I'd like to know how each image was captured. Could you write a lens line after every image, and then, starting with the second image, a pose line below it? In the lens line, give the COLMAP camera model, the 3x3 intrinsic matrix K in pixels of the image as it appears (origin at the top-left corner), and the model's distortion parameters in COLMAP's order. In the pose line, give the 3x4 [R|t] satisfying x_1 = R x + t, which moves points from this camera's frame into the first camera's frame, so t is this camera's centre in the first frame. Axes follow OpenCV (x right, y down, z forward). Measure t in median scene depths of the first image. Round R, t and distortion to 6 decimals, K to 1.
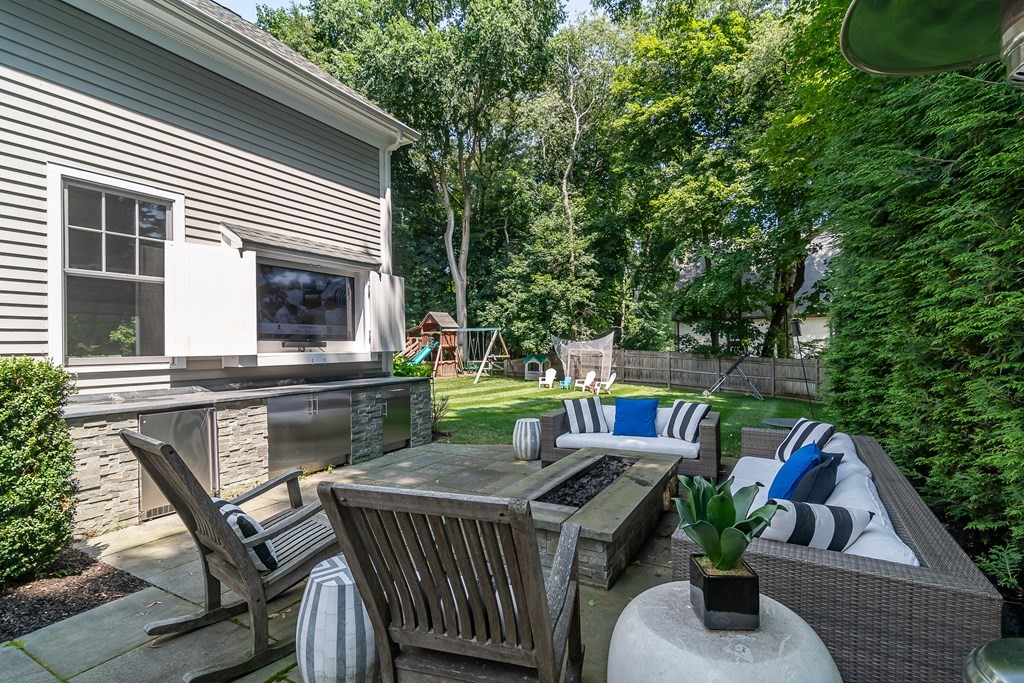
lens RADIAL K [[470.0, 0, 512.0], [0, 470.0, 341.5], [0, 0, 1]] dist [0.001644, 0.000050]
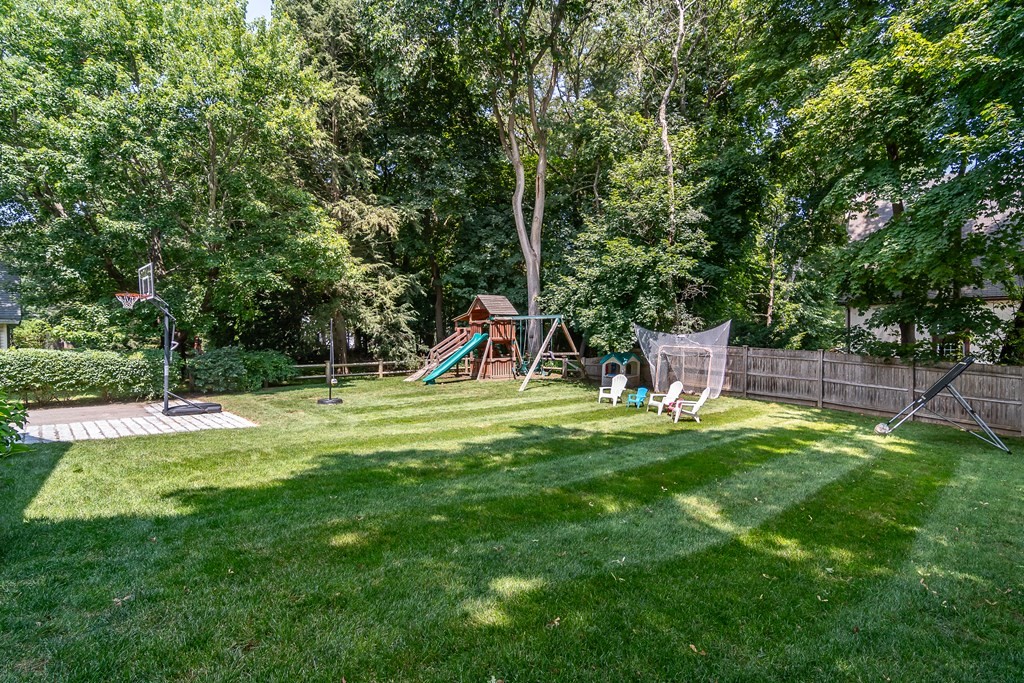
lens RADIAL K [[492.4, 0, 512.0], [0, 492.4, 341.5], [0, 0, 1]] dist [-0.003988, -0.000905]
pose [[0.960719, 0.011399, -0.277290, 0.109921], [-0.005763, 0.999760, 0.021132, -0.003551], [0.277464, -0.018704, 0.960554, 0.232252]]
